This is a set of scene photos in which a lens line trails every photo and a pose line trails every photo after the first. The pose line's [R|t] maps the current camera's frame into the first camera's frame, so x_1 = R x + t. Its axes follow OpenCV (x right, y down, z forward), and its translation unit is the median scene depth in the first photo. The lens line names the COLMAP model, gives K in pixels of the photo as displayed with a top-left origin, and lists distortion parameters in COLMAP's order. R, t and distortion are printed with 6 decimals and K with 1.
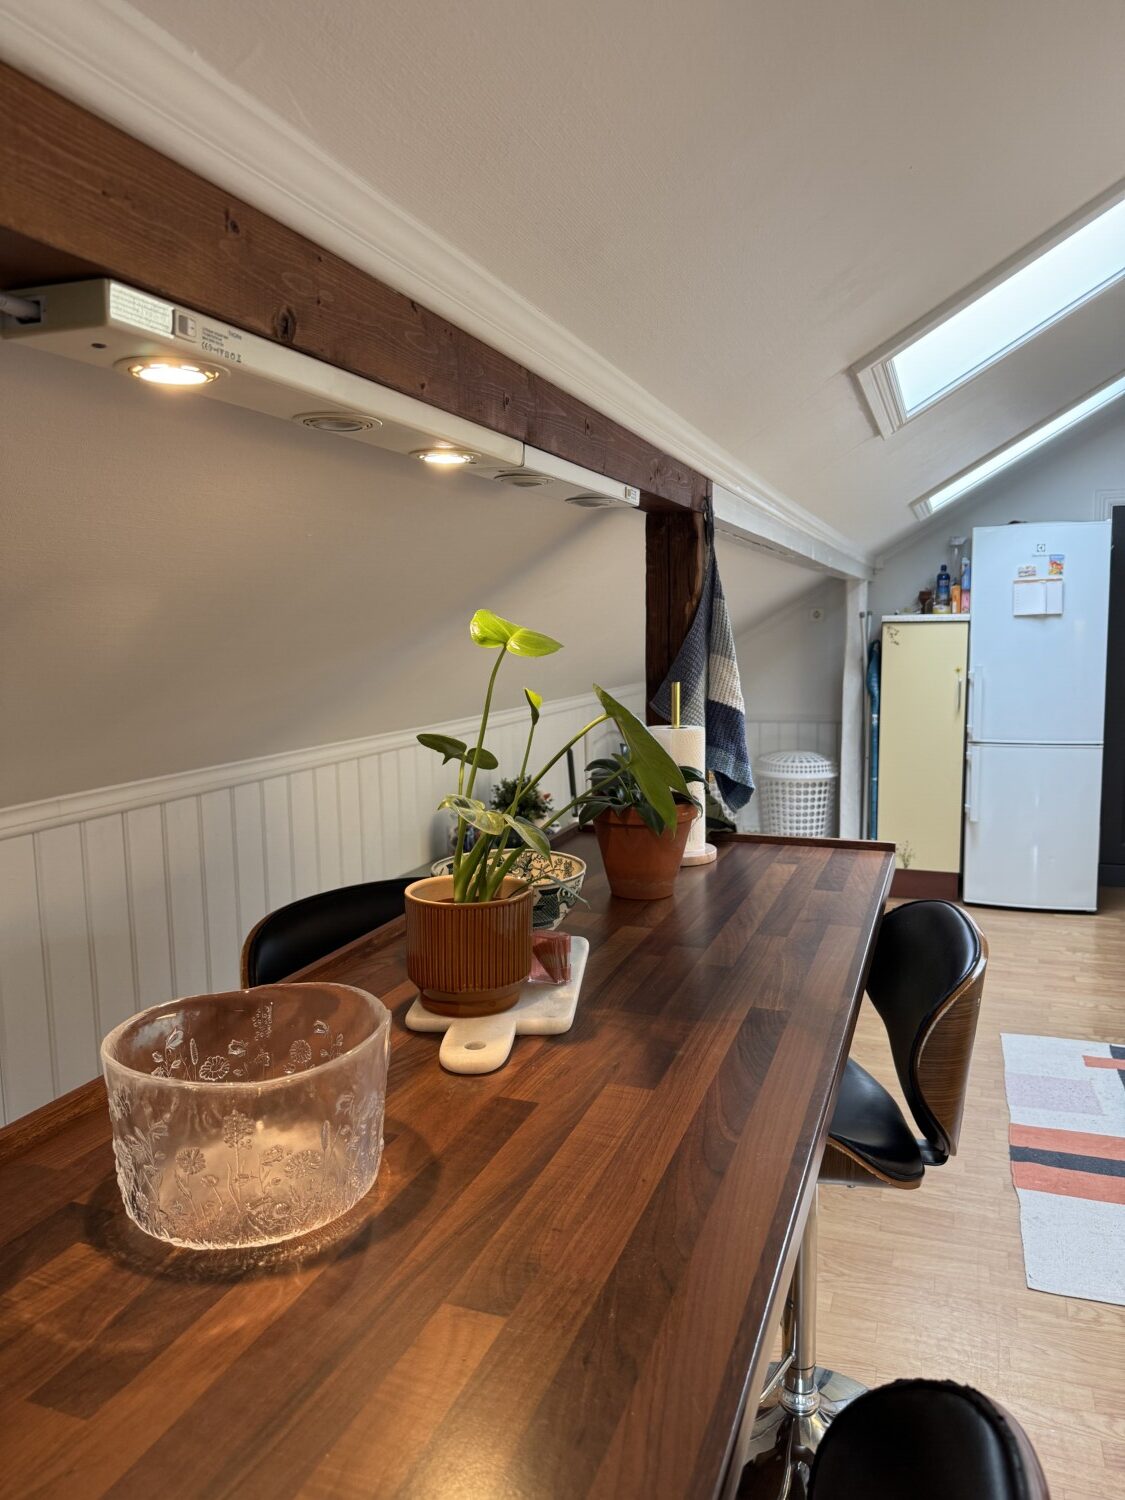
lens RADIAL K [[1053.7, 0, 562.3], [0, 1053.7, 763.6], [0, 0, 1]] dist [0.000925, -0.004547]
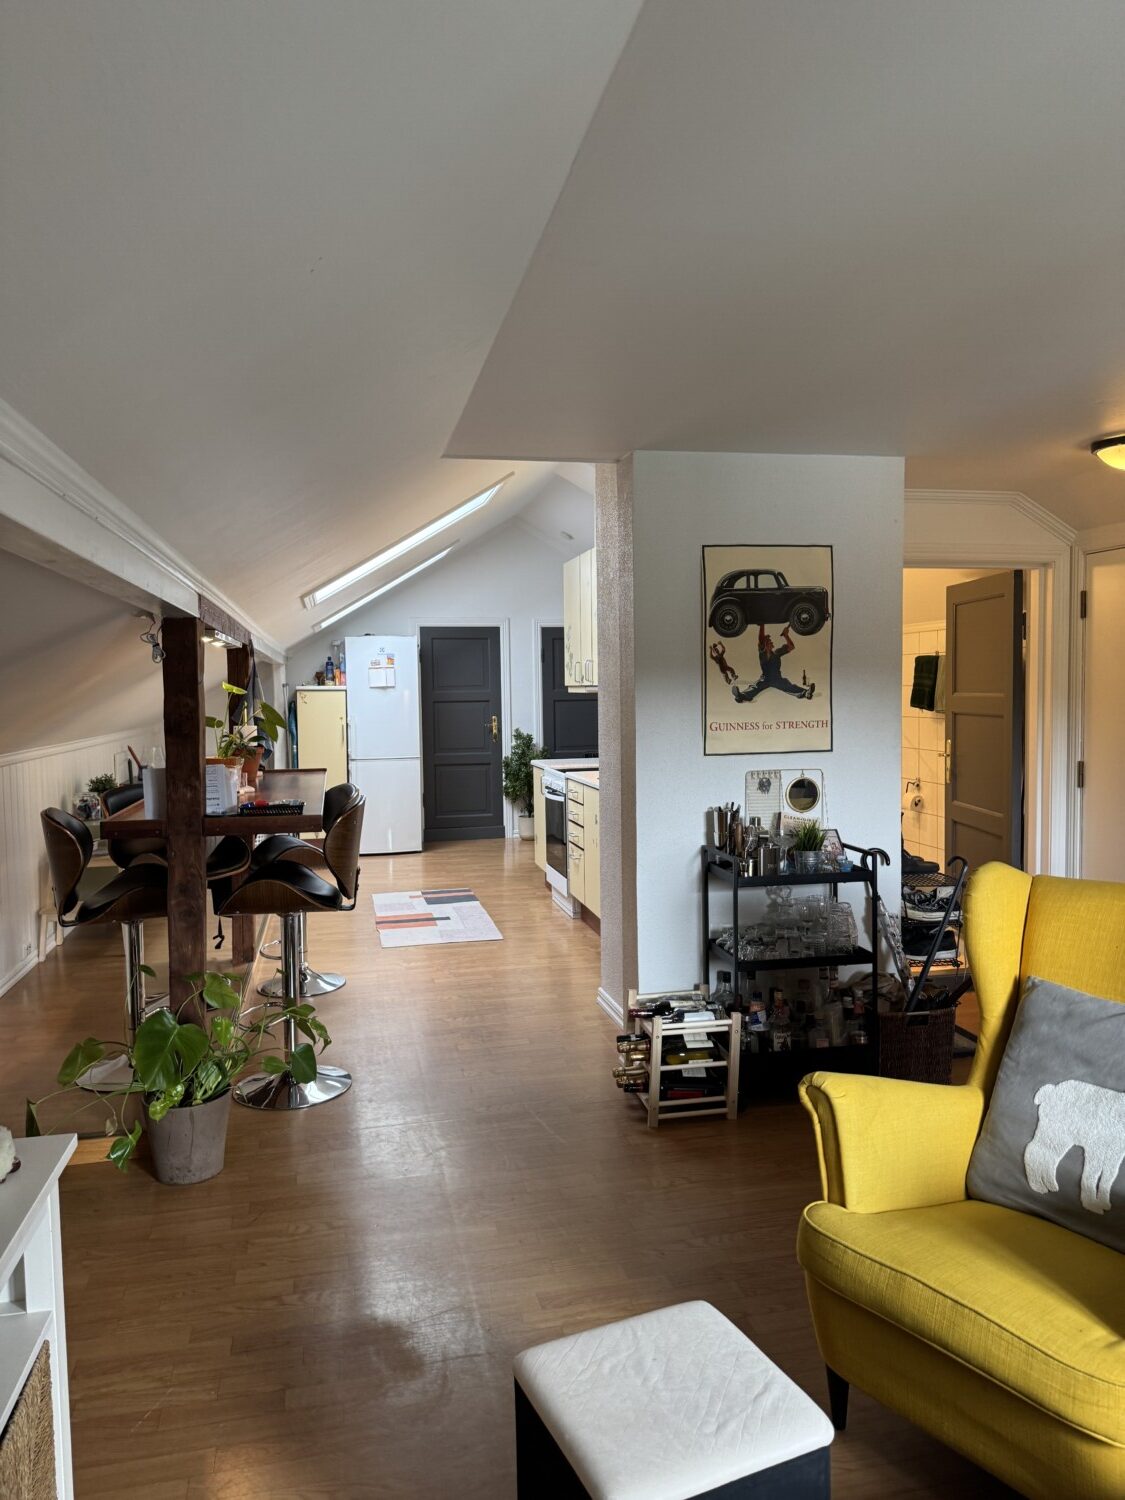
lens RADIAL K [[1053.7, 0, 567.3], [0, 1053.7, 755.2], [0, 0, 1]] dist [0.000925, -0.004547]
pose [[0.839686, -0.023042, 0.542583, -0.241560], [0.064483, 0.996262, -0.057482, 0.091318], [-0.539230, 0.083254, 0.838033, -0.616333]]
